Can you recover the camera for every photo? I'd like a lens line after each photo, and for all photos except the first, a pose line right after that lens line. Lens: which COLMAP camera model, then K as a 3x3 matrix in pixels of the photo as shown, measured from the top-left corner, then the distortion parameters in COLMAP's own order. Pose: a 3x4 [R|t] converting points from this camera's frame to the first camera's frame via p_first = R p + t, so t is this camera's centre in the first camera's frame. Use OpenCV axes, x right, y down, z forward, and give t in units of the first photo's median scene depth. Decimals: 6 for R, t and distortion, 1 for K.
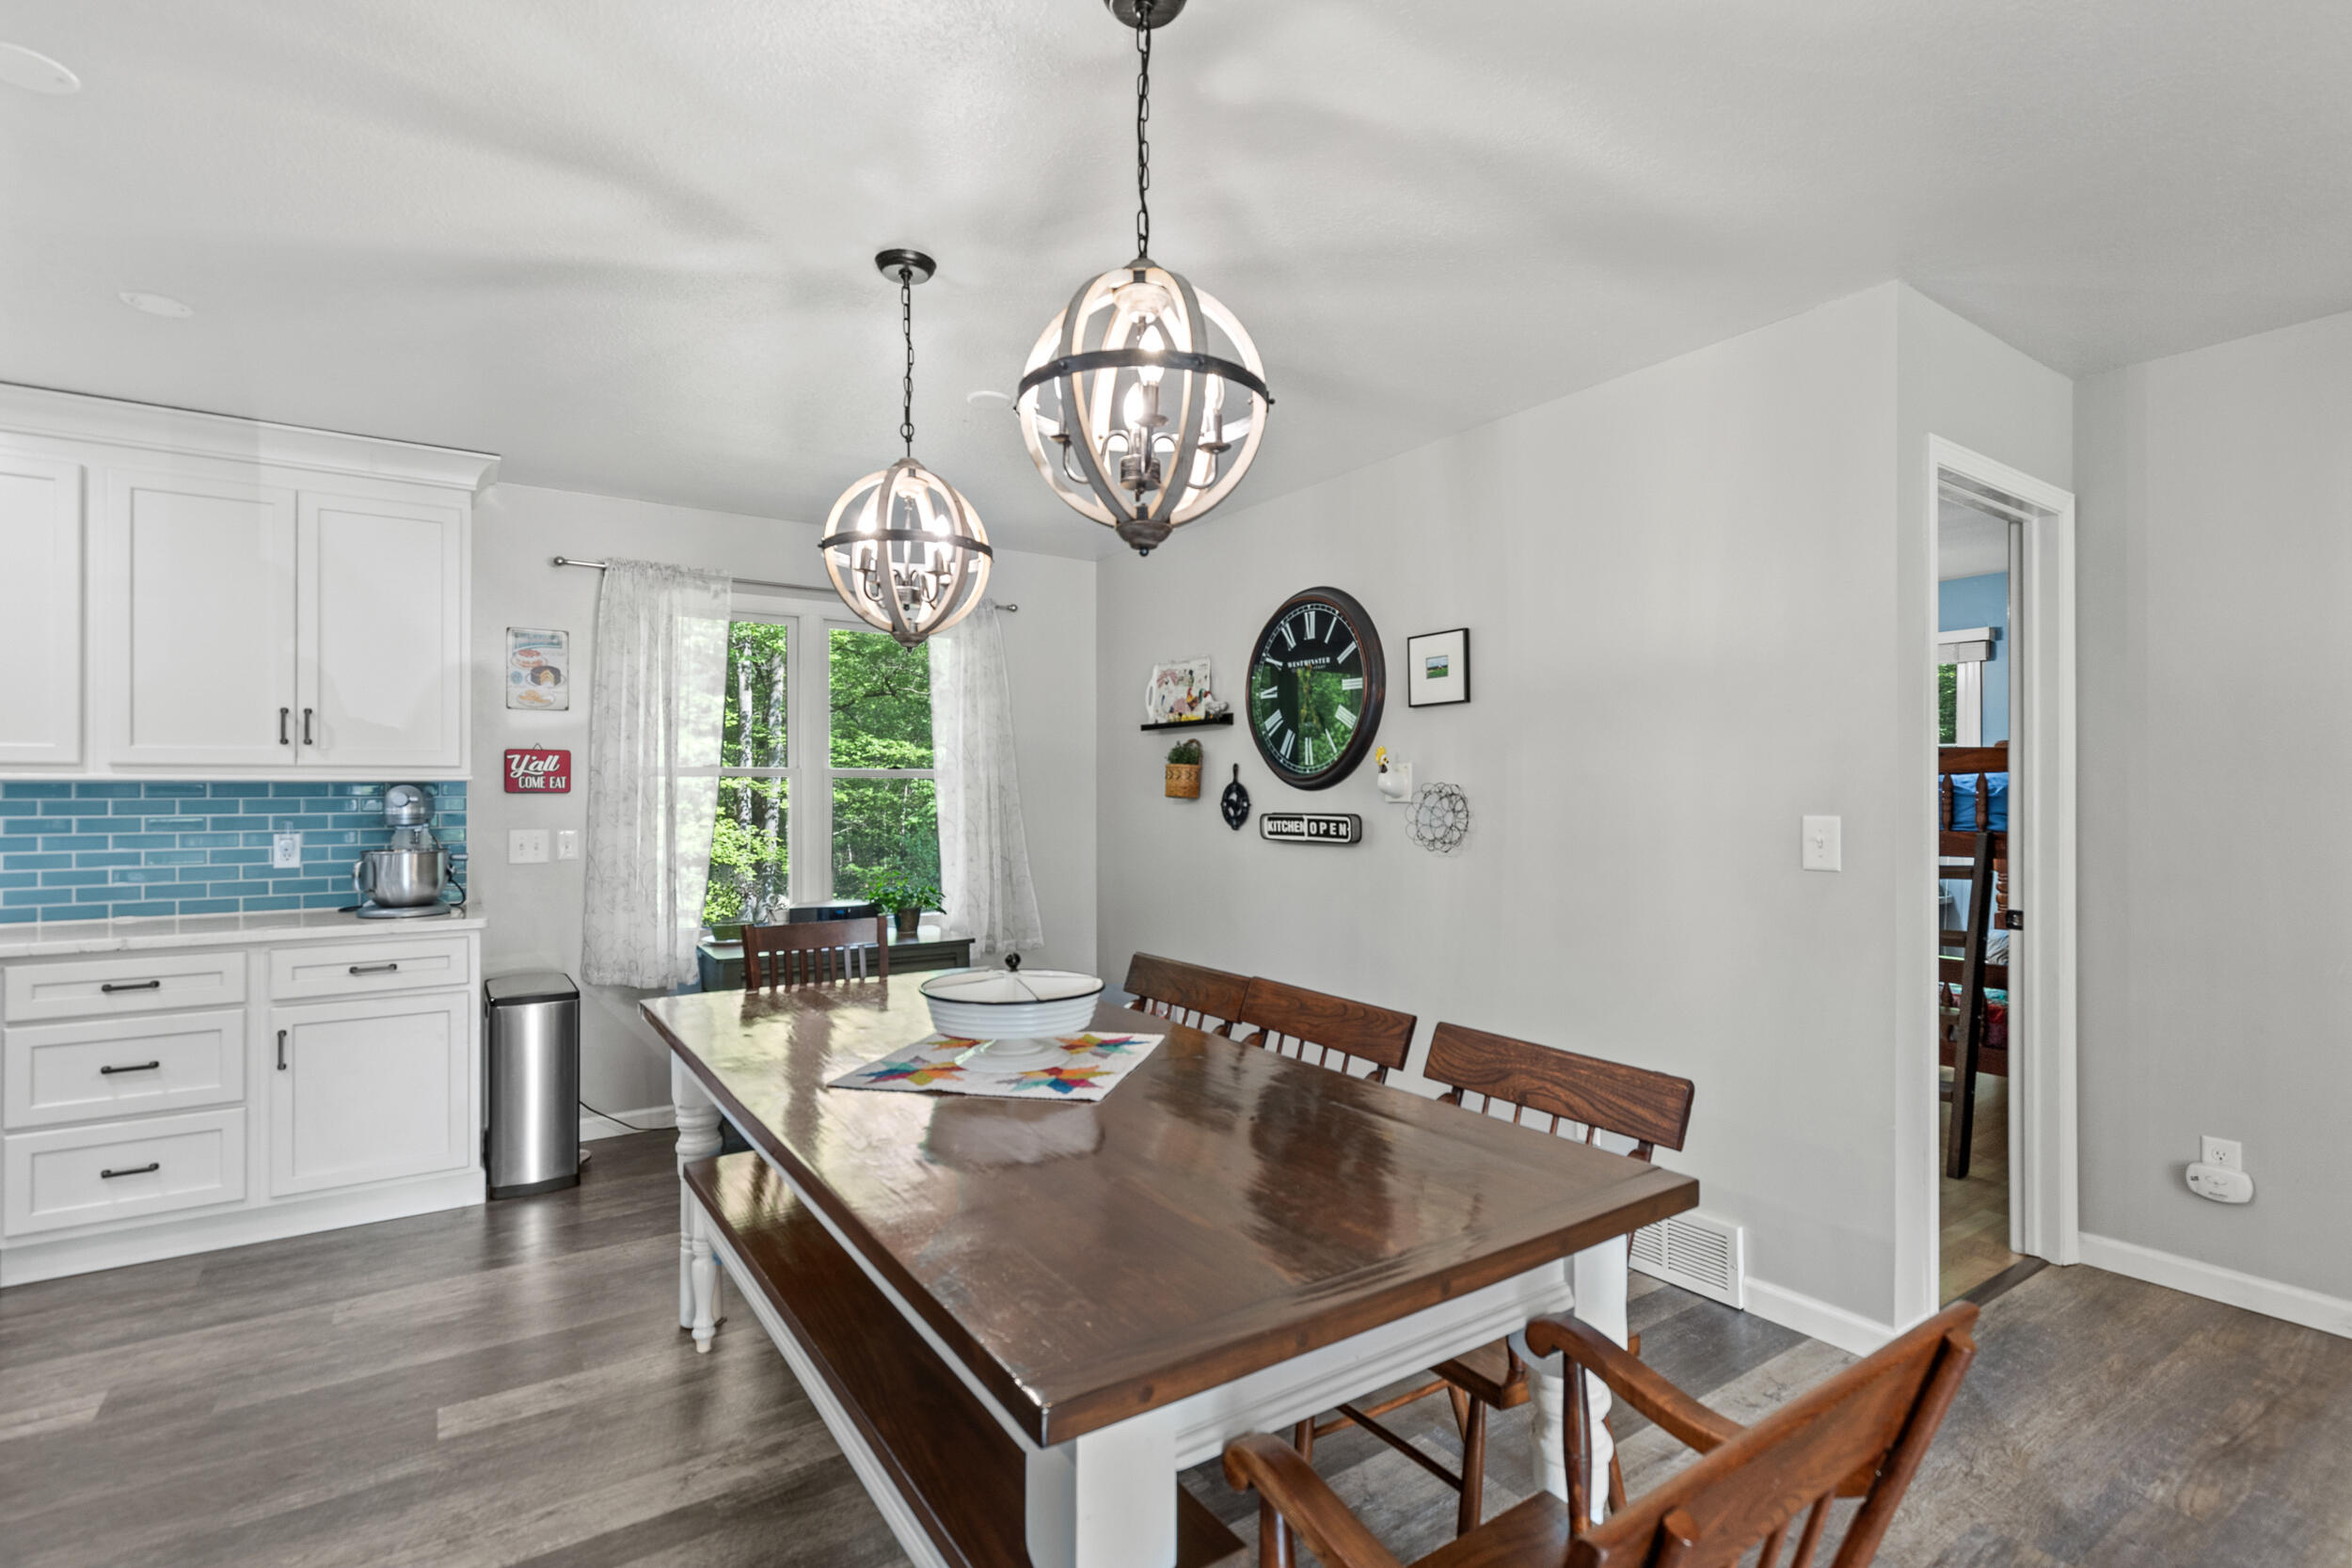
lens RADIAL K [[1109.1, 0, 1176.0], [0, 1109.1, 784.0], [0, 0, 1]] dist [0.000156, -0.000357]
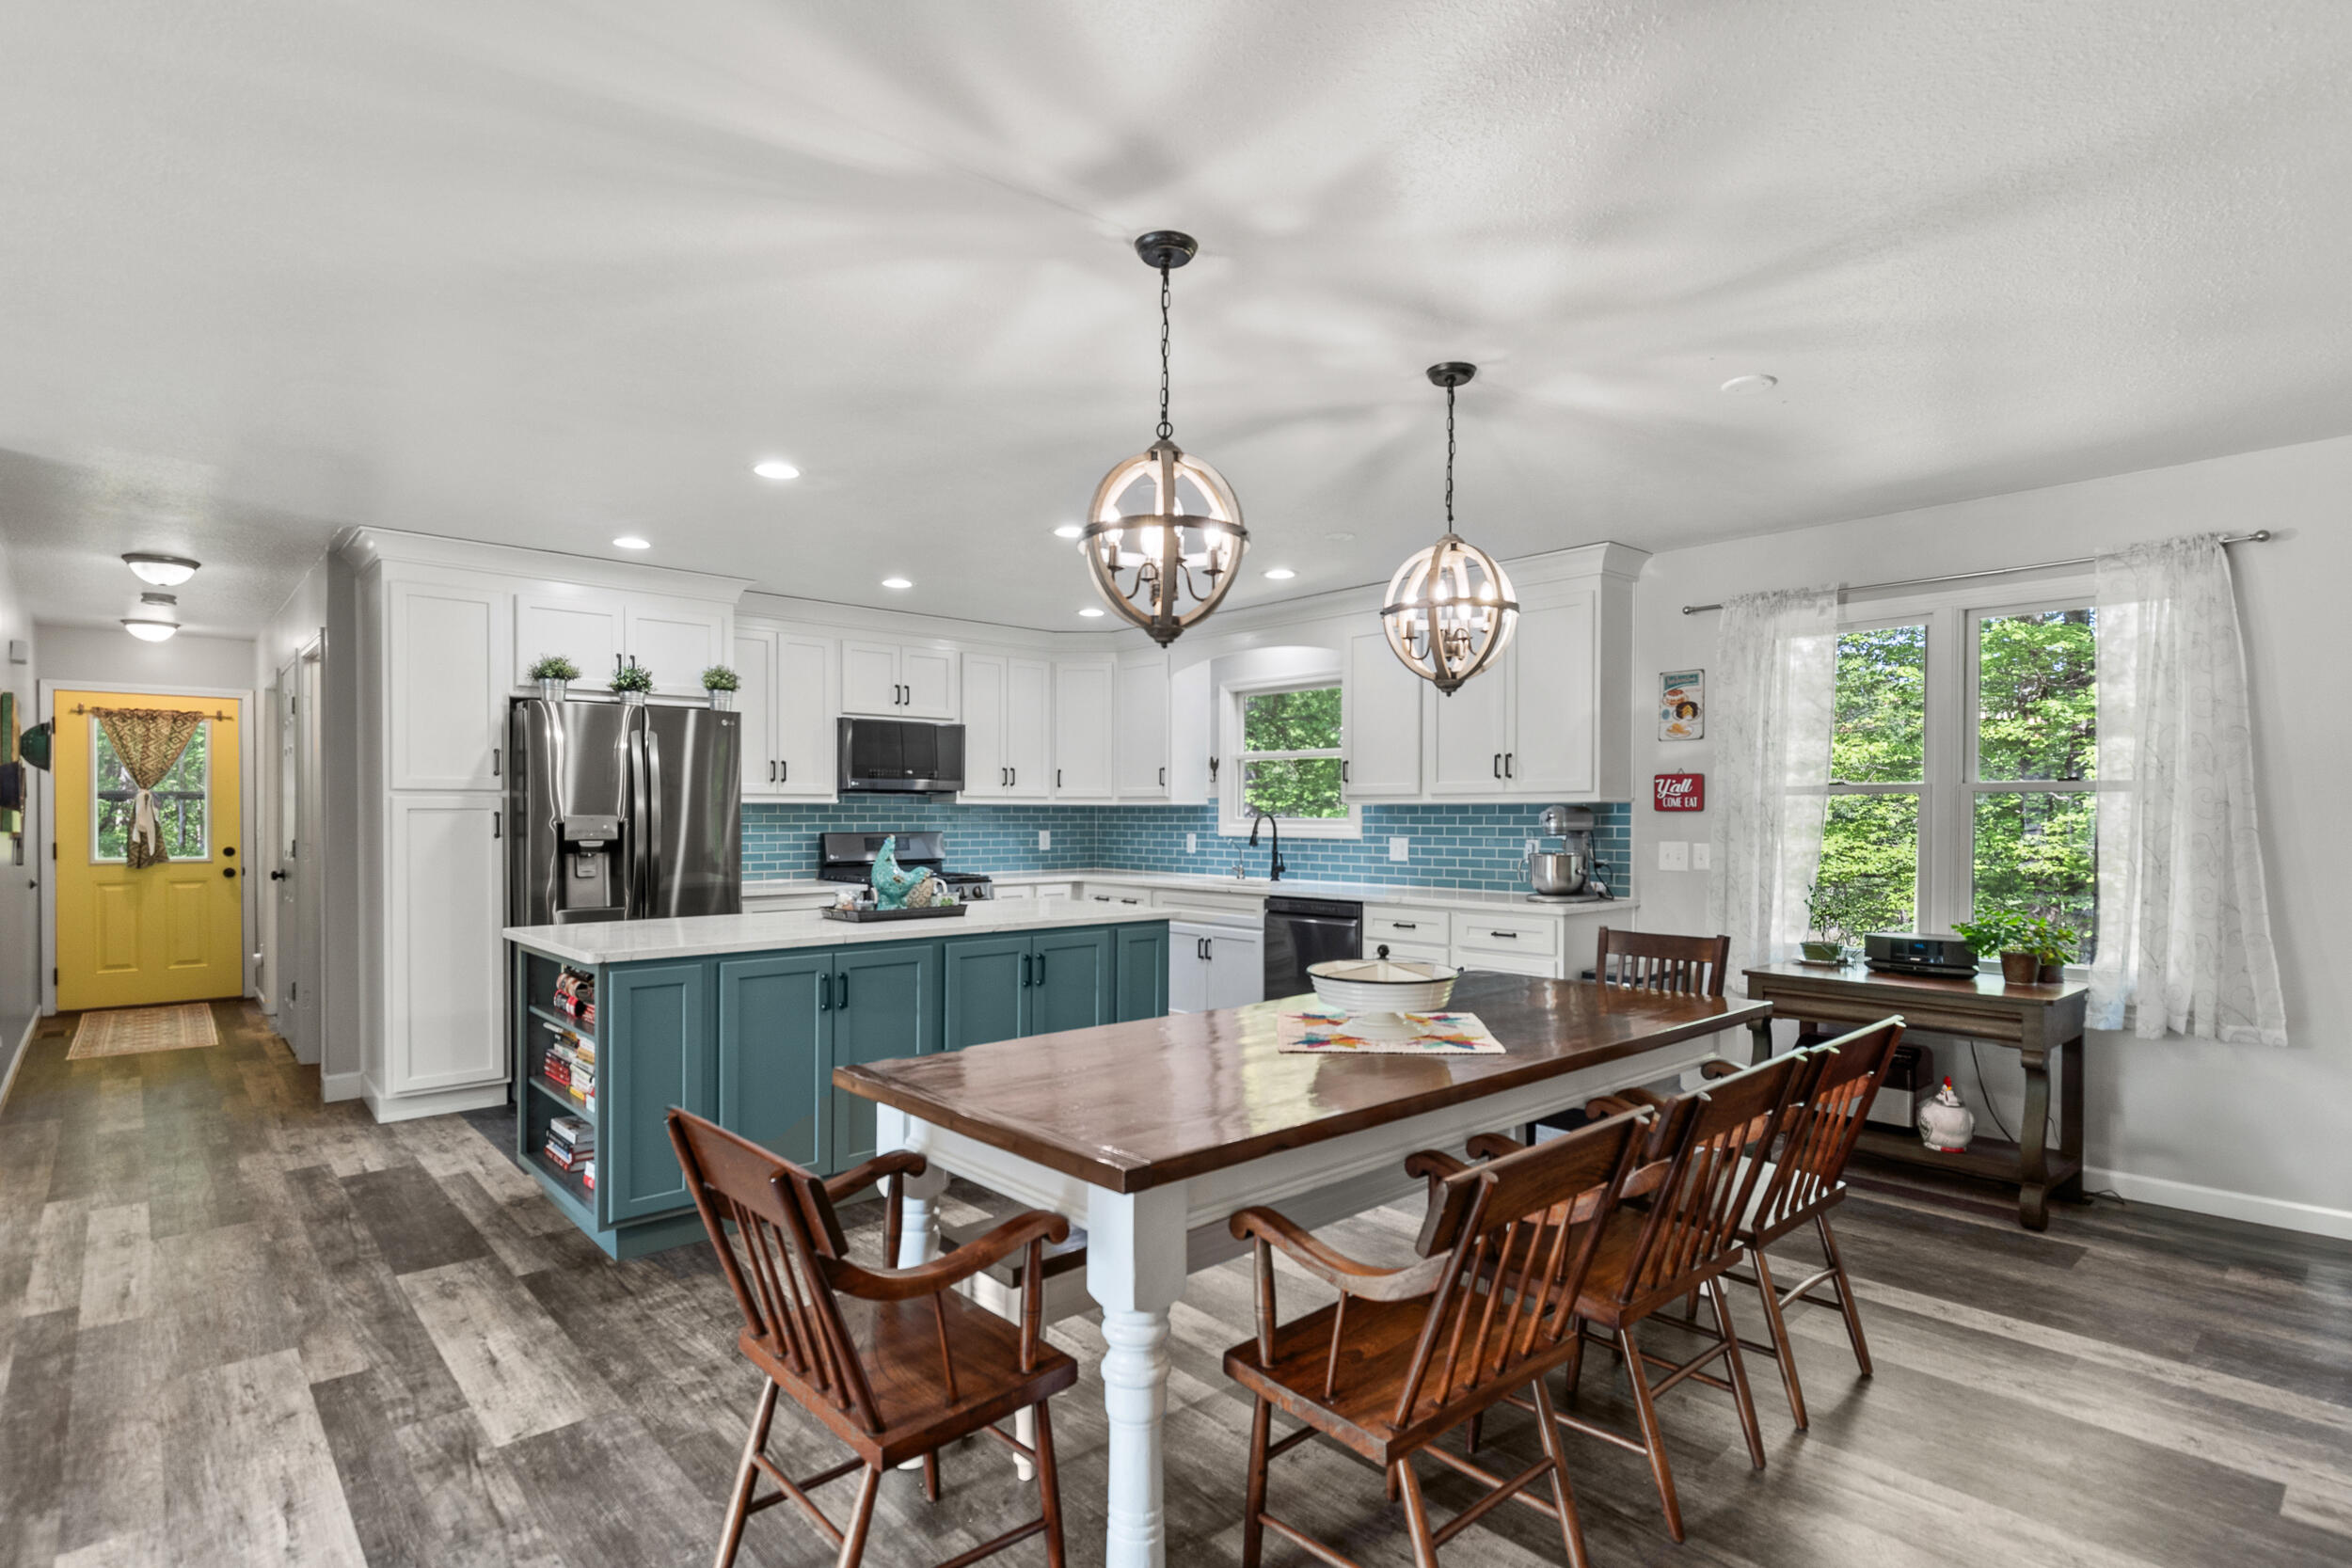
lens RADIAL K [[1168.6, 0, 1213.9], [0, 1168.6, 849.5], [0, 0, 1]] dist [0.000532, 0.000216]
pose [[0.149286, 0.035559, -0.988154, 0.597901], [0.011203, 0.999228, 0.037650, -0.003550], [0.988731, -0.016691, 0.148772, 0.339801]]
